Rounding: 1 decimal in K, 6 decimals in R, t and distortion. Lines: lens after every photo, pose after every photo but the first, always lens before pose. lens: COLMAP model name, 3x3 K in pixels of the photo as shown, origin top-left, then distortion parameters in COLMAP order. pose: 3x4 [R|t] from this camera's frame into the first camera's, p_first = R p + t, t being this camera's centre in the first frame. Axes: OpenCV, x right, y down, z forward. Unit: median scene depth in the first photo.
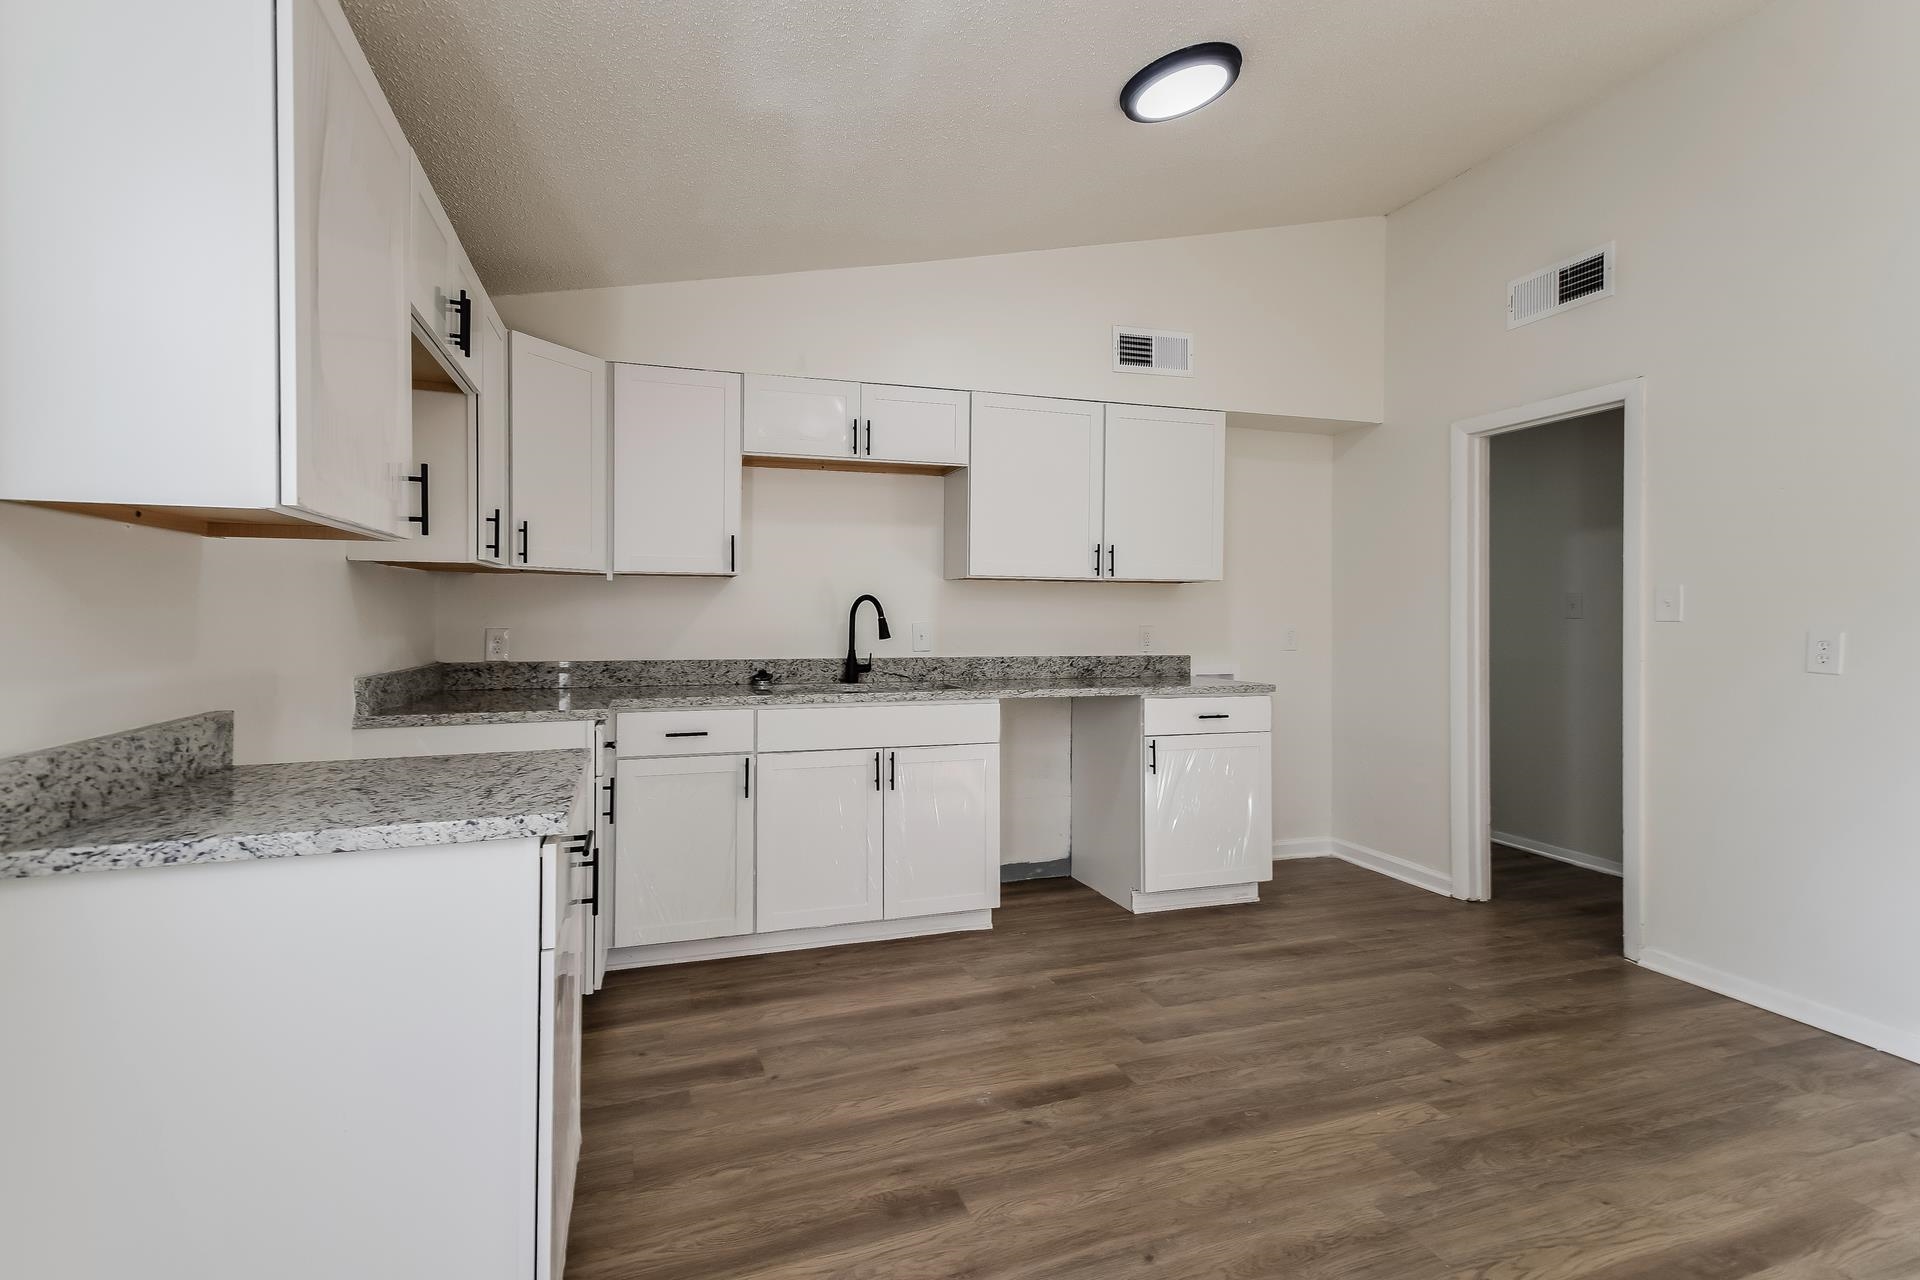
lens RADIAL K [[865.2, 0, 965.8], [0, 865.2, 645.1], [0, 0, 1]] dist [0.041191, -0.017456]
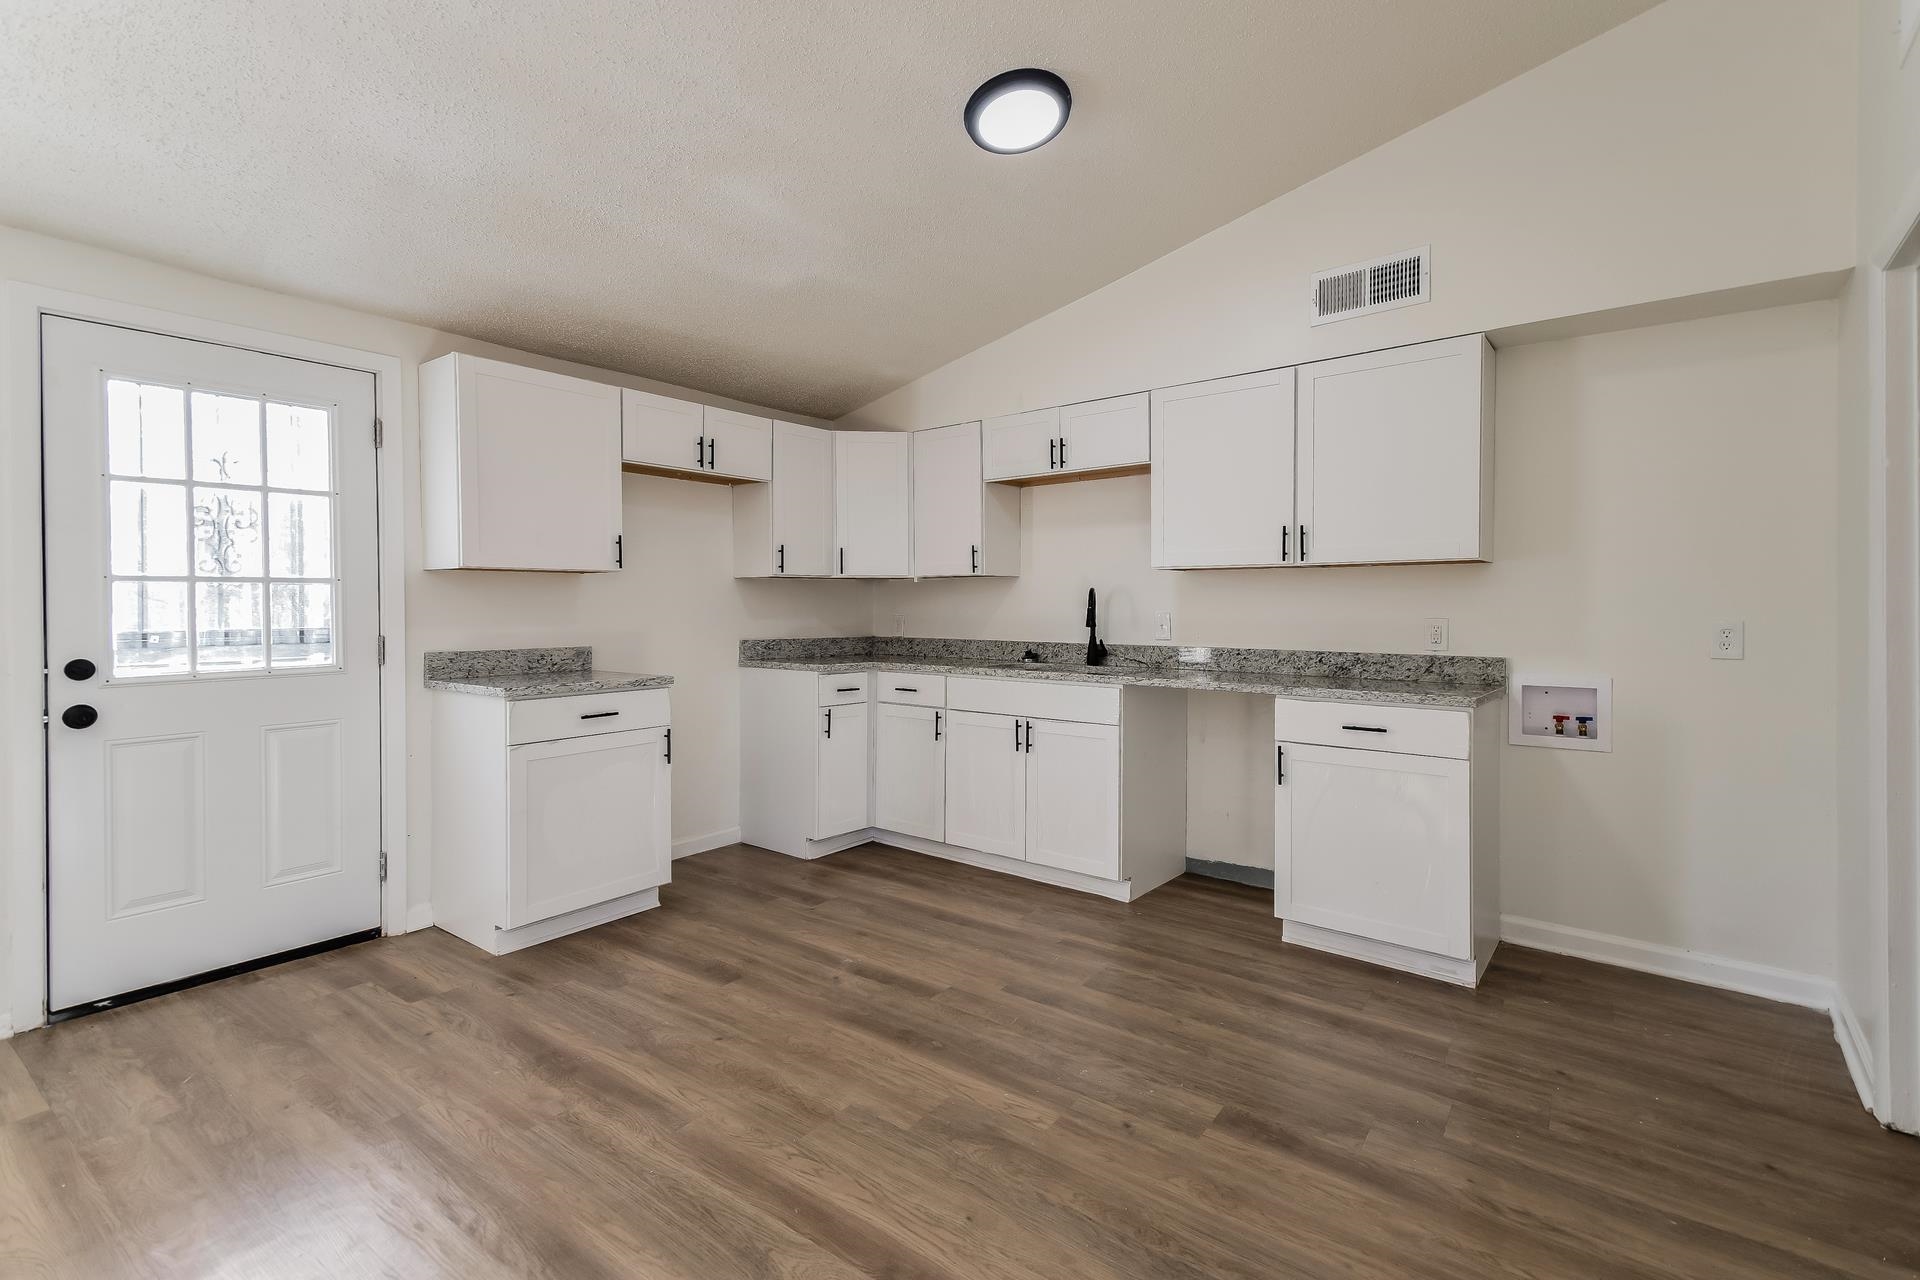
lens RADIAL K [[865.2, 0, 965.8], [0, 865.2, 645.1], [0, 0, 1]] dist [0.041191, -0.017456]
pose [[0.567263, 0.035243, -0.822782, 0.808208], [-0.026916, 0.999344, 0.024248, -0.006666], [0.823097, 0.008390, 0.567839, 0.246818]]
